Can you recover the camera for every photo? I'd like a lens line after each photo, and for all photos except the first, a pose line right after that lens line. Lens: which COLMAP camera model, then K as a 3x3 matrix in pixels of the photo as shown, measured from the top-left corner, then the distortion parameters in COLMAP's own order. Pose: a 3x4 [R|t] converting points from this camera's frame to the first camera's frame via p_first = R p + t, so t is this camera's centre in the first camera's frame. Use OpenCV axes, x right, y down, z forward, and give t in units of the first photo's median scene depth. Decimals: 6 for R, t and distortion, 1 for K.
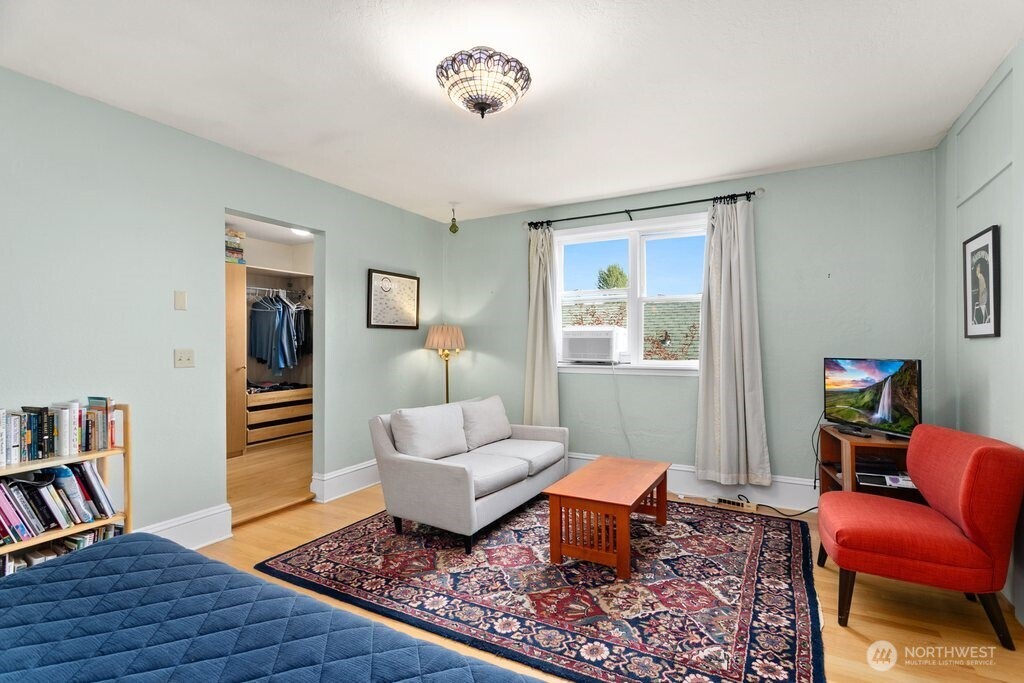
lens RADIAL K [[479.3, 0, 513.6], [0, 479.3, 337.9], [0, 0, 1]] dist [0.005904, 0.001119]
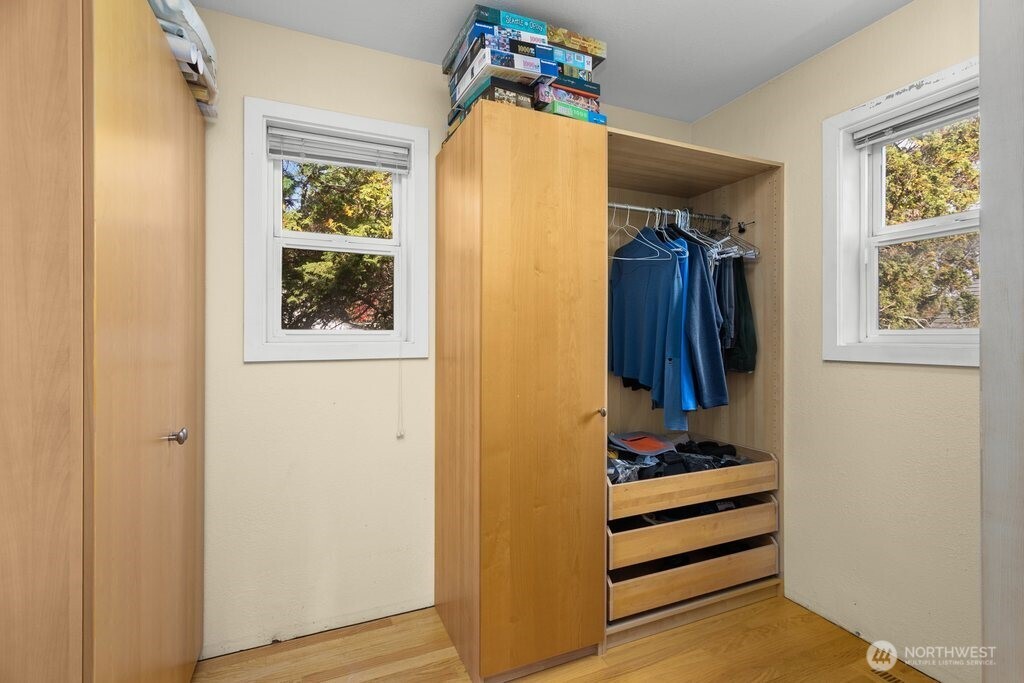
lens RADIAL K [[479.3, 0, 514.2], [0, 479.3, 336.7], [0, 0, 1]] dist [0.005904, 0.001119]
pose [[0.788649, 0.010620, -0.614753, -0.358608], [-0.003339, 0.999910, 0.012991, 0.001206], [0.614835, -0.008193, 0.788613, 0.618683]]
